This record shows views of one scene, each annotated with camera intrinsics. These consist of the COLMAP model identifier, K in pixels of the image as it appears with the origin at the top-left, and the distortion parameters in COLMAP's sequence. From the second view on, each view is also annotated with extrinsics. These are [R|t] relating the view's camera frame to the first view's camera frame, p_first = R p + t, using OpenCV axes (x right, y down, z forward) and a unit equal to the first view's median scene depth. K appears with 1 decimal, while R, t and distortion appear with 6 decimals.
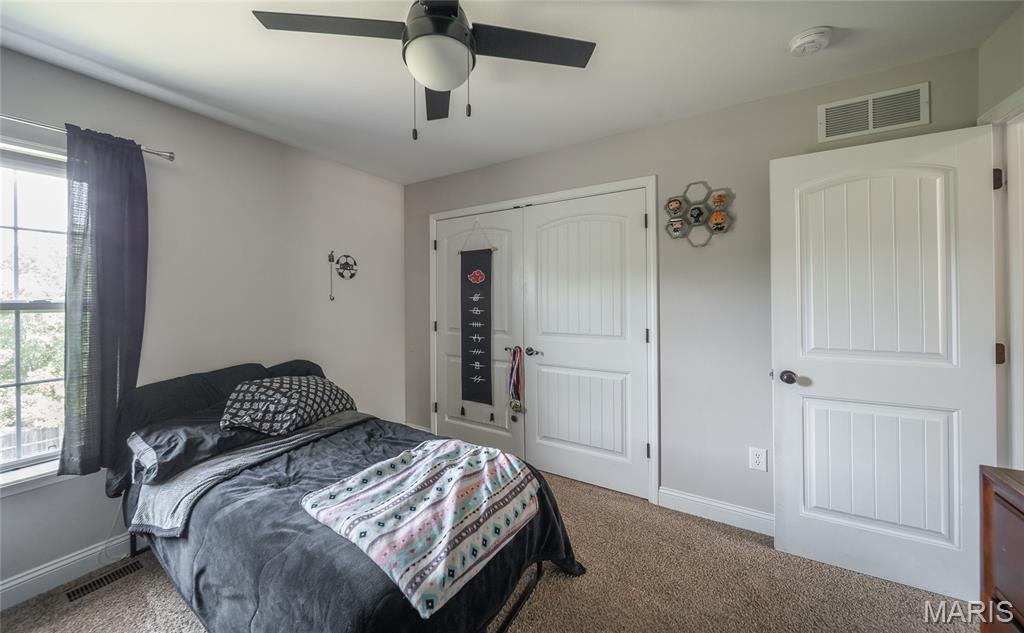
lens RADIAL K [[354.5, 0, 513.9], [0, 354.5, 294.5], [0, 0, 1]] dist [-0.001140, -0.000107]
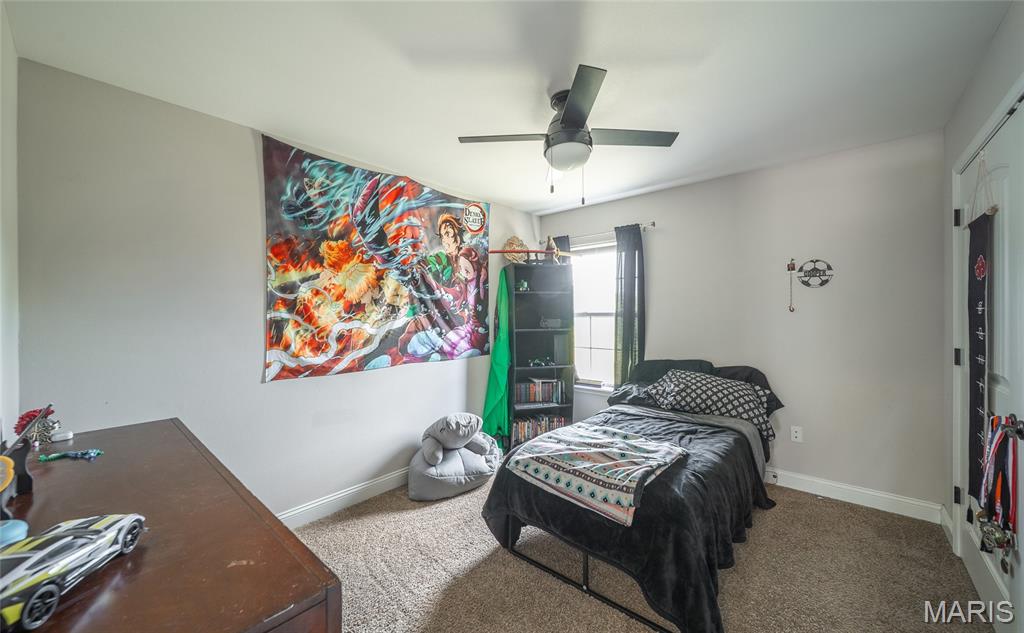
lens RADIAL K [[386.4, 0, 509.6], [0, 386.4, 311.2], [0, 0, 1]] dist [-0.000268, -0.000031]
pose [[-0.188255, 0.009873, -0.982071, 1.052880], [0.020523, 0.999771, 0.006117, -0.011094], [0.981906, -0.019004, -0.188414, 0.774304]]
